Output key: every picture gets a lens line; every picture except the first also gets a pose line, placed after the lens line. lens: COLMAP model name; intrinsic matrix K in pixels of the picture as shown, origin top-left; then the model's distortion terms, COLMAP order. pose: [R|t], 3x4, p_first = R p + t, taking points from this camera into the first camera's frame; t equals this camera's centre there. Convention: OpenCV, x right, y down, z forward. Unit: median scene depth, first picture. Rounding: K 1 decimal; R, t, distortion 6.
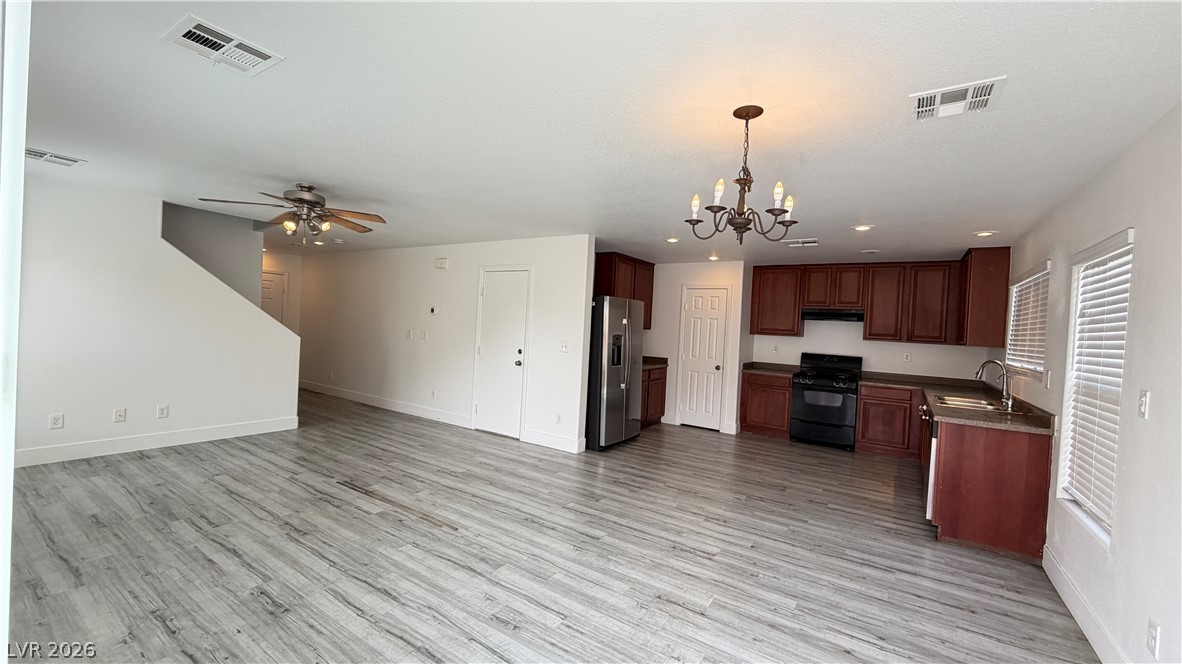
lens RADIAL K [[471.0, 0, 587.4], [0, 471.0, 333.0], [0, 0, 1]] dist [-0.001061, 0.000389]
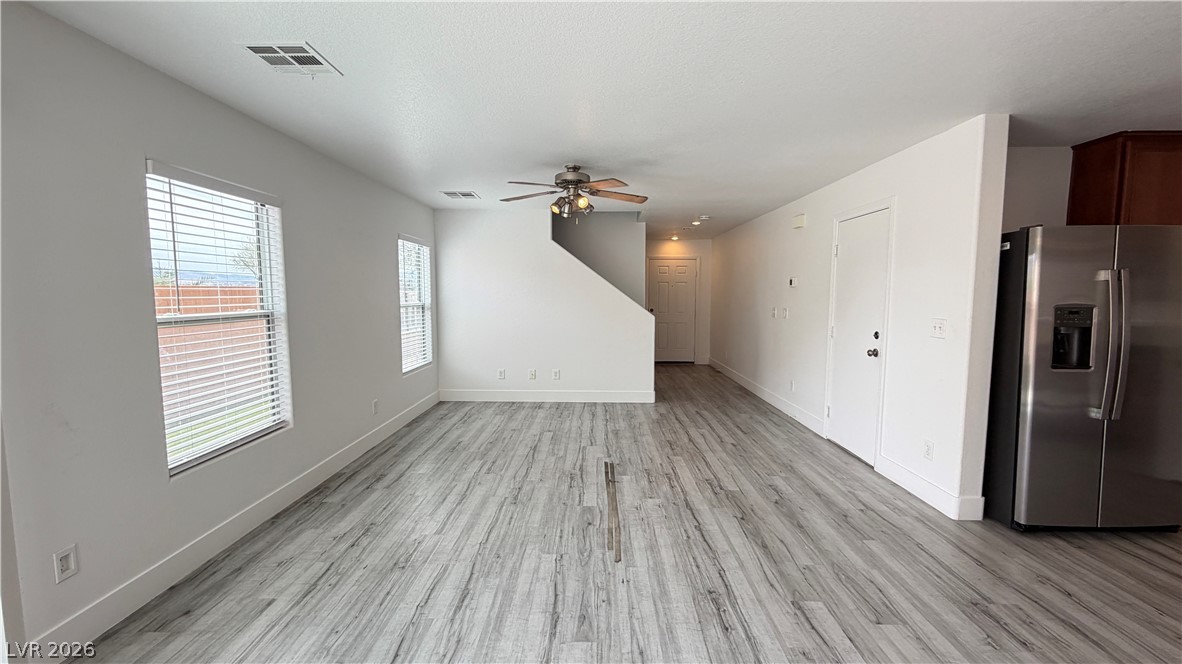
lens RADIAL K [[471.0, 0, 587.1], [0, 471.0, 332.3], [0, 0, 1]] dist [-0.001061, 0.000389]
pose [[0.540110, 0.018592, -0.841389, 0.244232], [0.013732, 0.999428, 0.030900, 0.012947], [0.841482, -0.028243, 0.539546, 0.399961]]
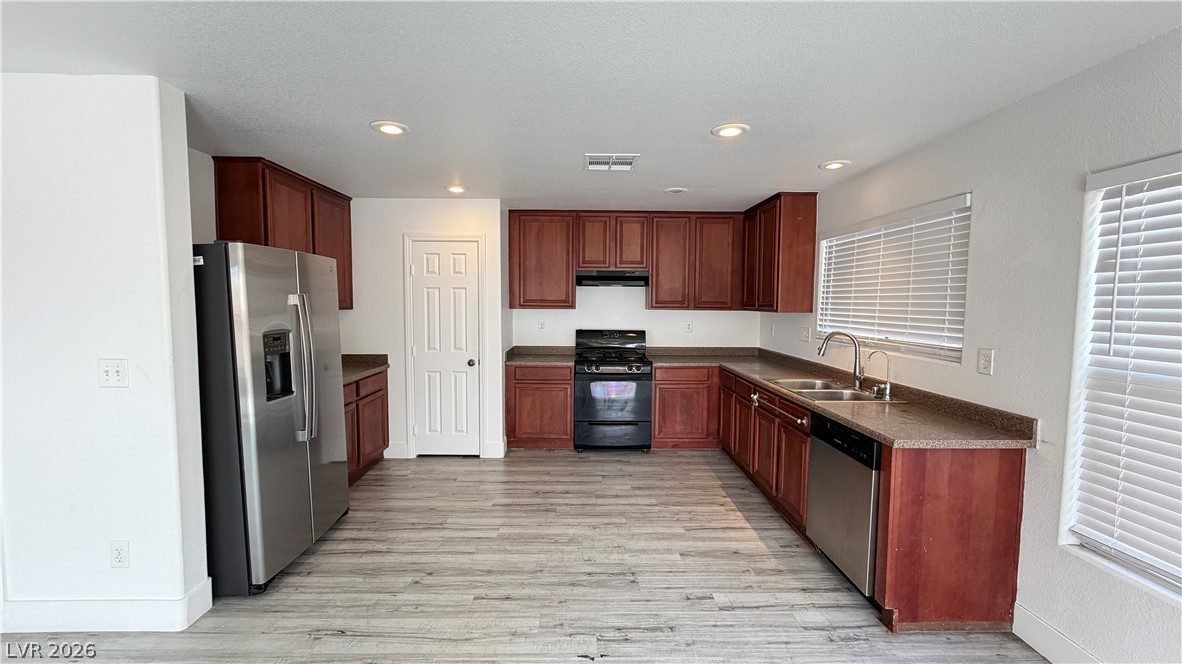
lens RADIAL K [[471.0, 0, 587.6], [0, 471.0, 333.1], [0, 0, 1]] dist [-0.001061, 0.000389]
pose [[0.820873, -0.082865, 0.565067, 0.065618], [0.044201, 0.995668, 0.081799, -0.020982], [-0.569397, -0.042170, 0.820980, 0.563225]]
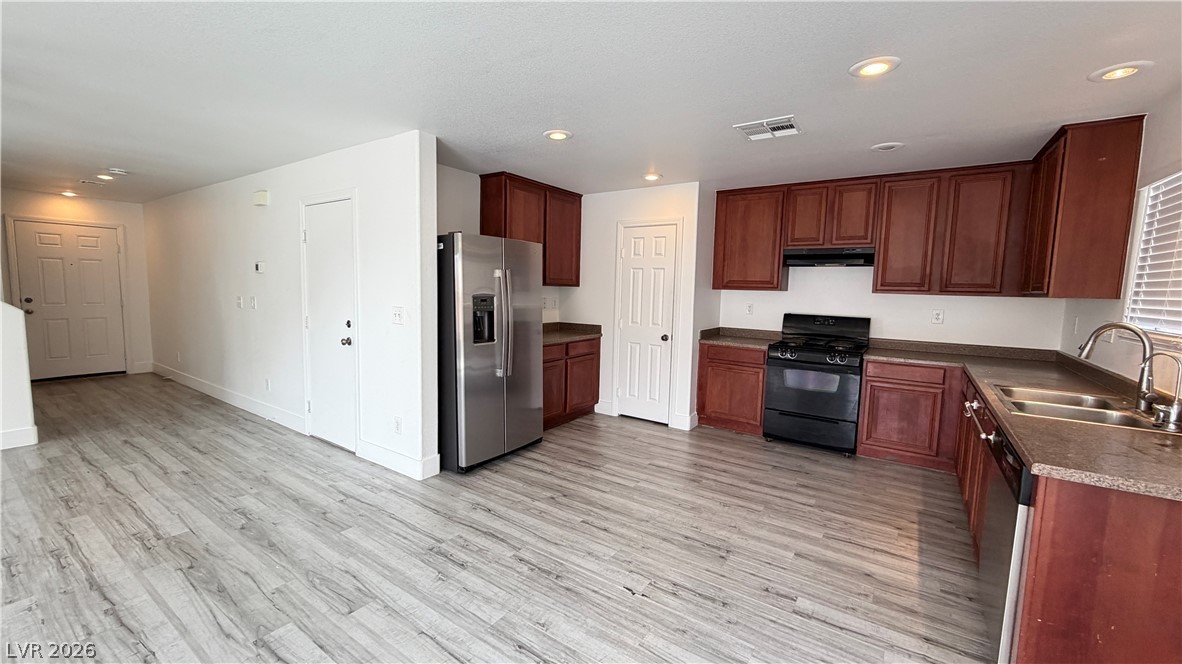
lens RADIAL K [[471.0, 0, 588.4], [0, 471.0, 333.5], [0, 0, 1]] dist [-0.001061, 0.000389]
pose [[0.999534, -0.025188, -0.017226, 0.264587], [0.026506, 0.996350, 0.081145, 0.010594], [0.015119, -0.081563, 0.996553, 0.443549]]
